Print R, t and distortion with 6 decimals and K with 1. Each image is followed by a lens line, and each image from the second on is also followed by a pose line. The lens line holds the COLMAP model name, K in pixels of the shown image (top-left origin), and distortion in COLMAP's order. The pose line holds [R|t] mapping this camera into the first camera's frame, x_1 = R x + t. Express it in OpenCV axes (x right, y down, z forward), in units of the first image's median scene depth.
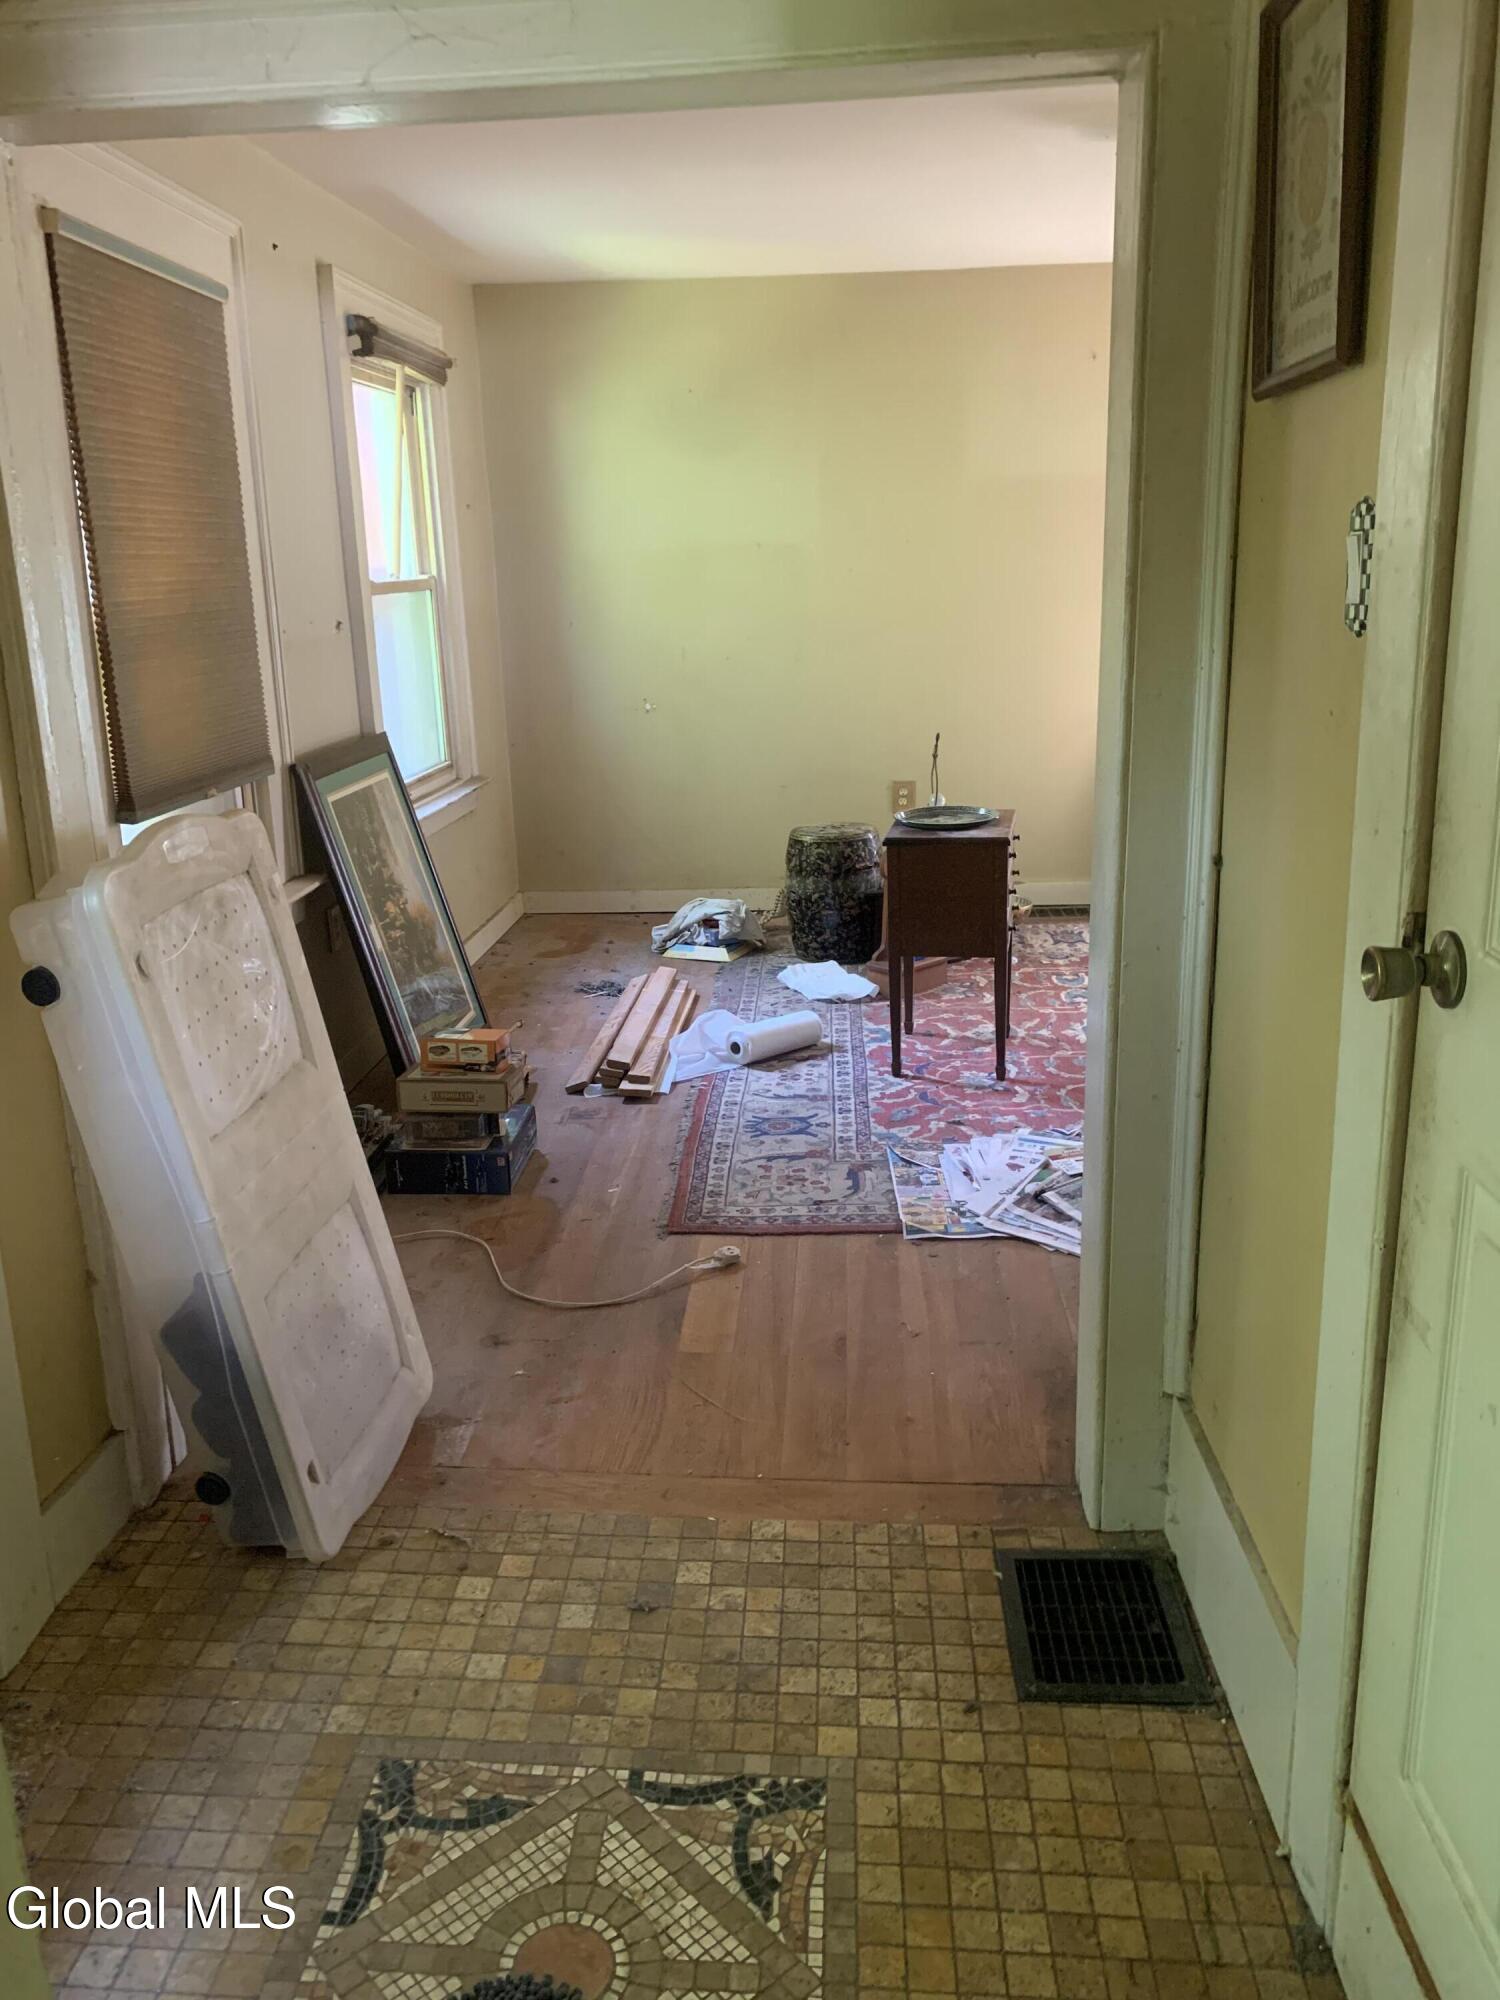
lens RADIAL K [[1533.2, 0, 746.8], [0, 1533.2, 992.3], [0, 0, 1]] dist [0.062821, -0.077978]
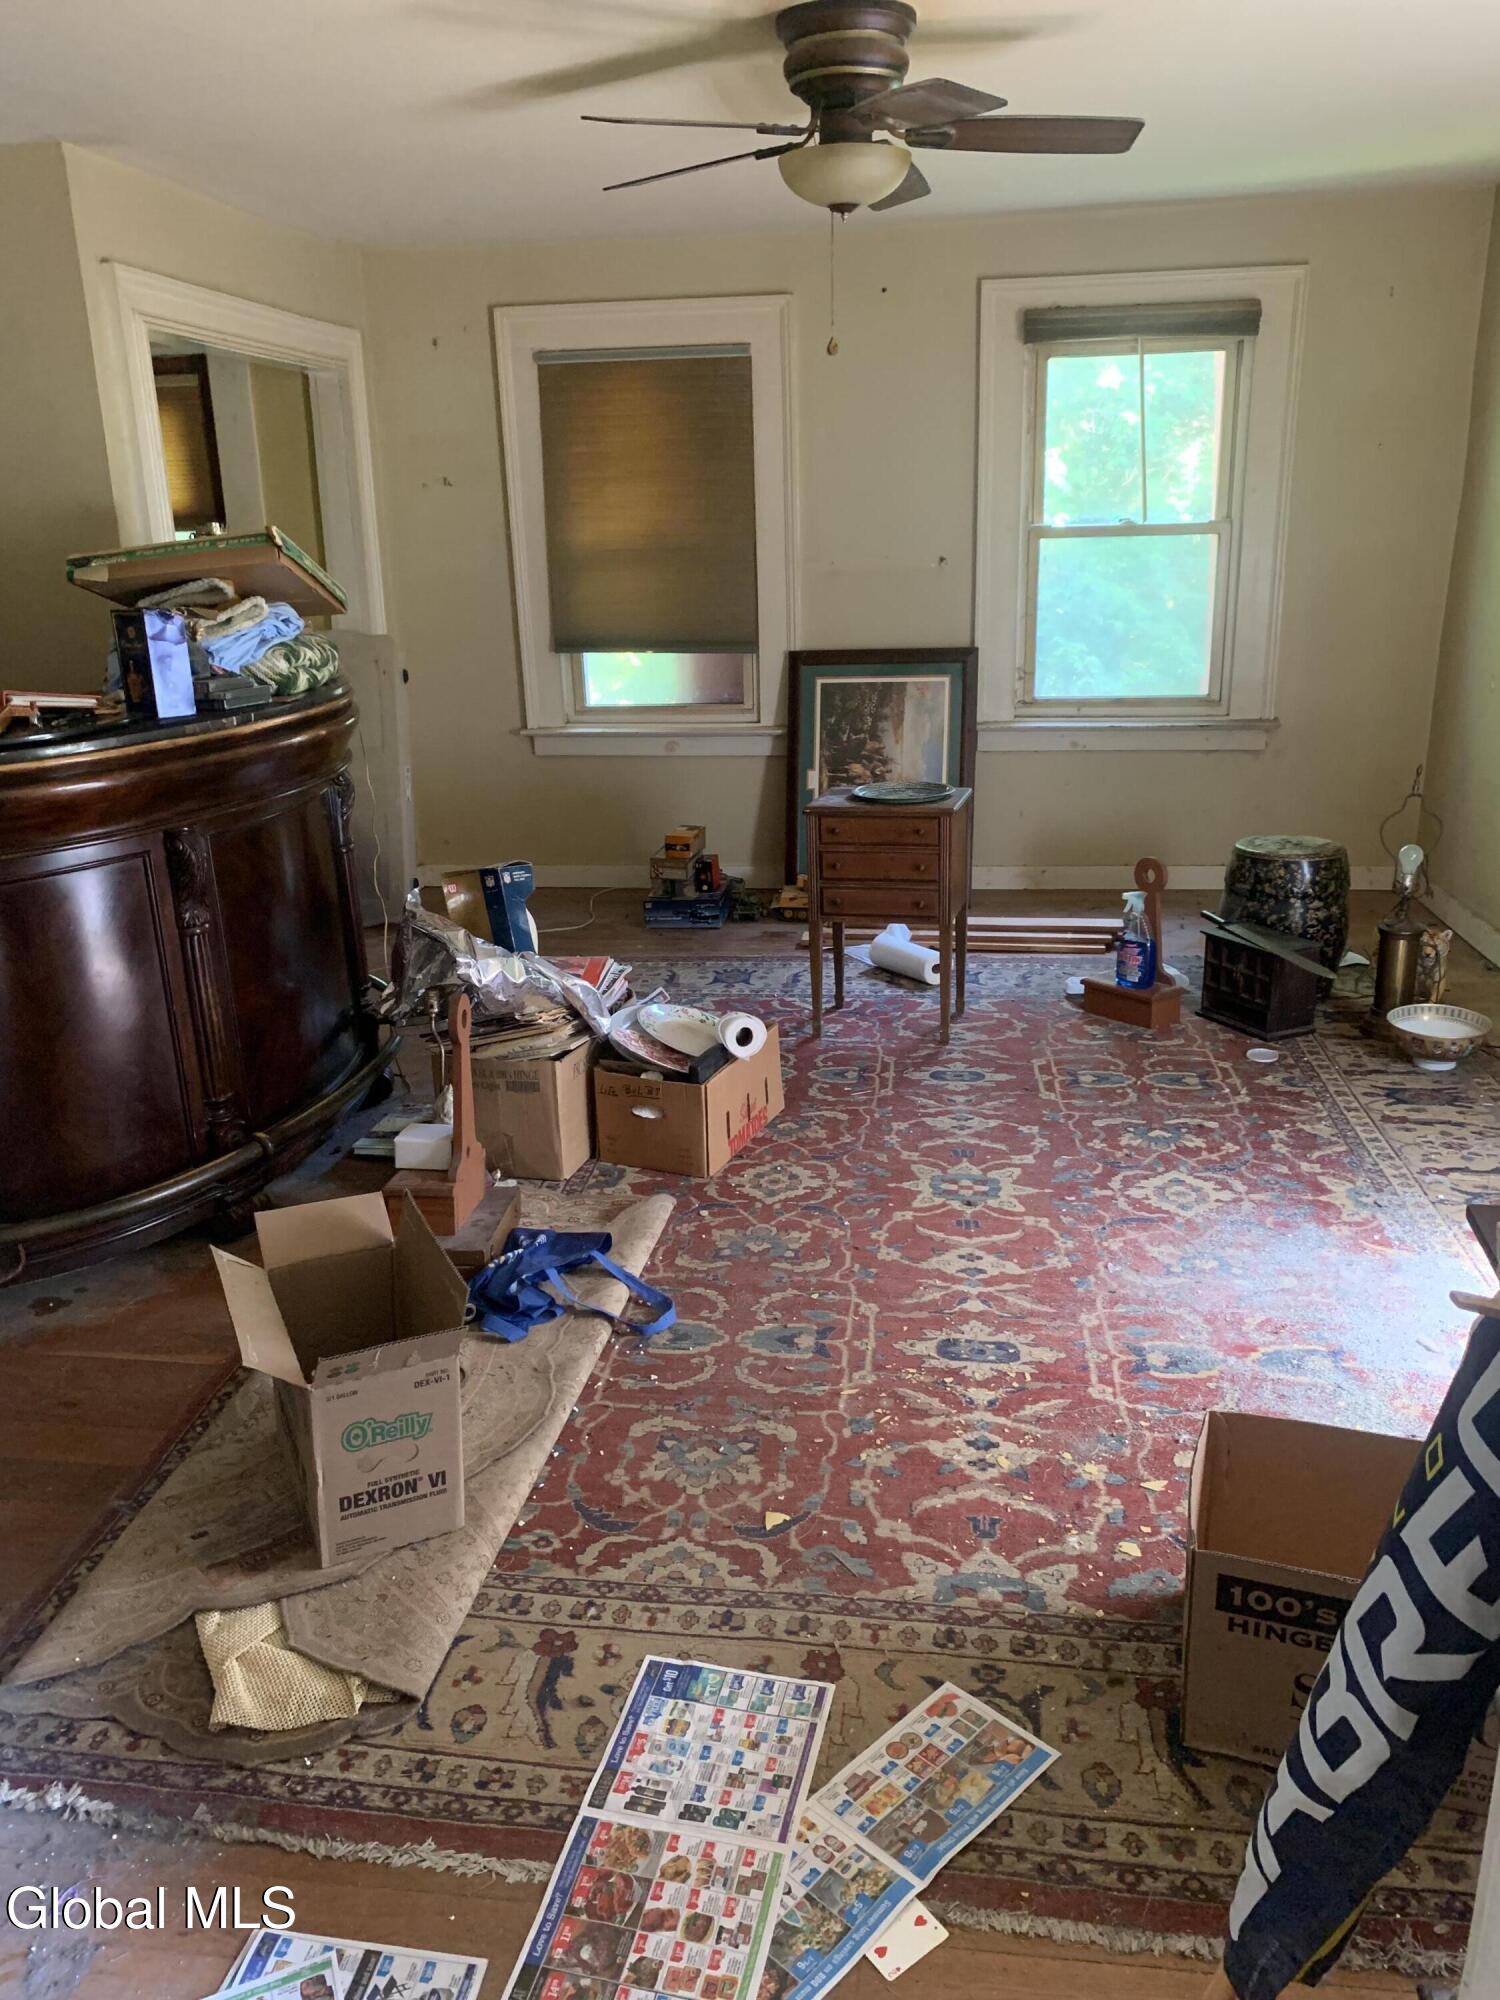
lens RADIAL K [[1533.2, 0, 748.9], [0, 1533.2, 1004.4], [0, 0, 1]] dist [0.062821, -0.077978]
pose [[-0.078677, 0.328469, -0.941232, 1.121234], [-0.248491, 0.907895, 0.337607, -0.297337], [0.965434, 0.260449, 0.010191, 0.919310]]
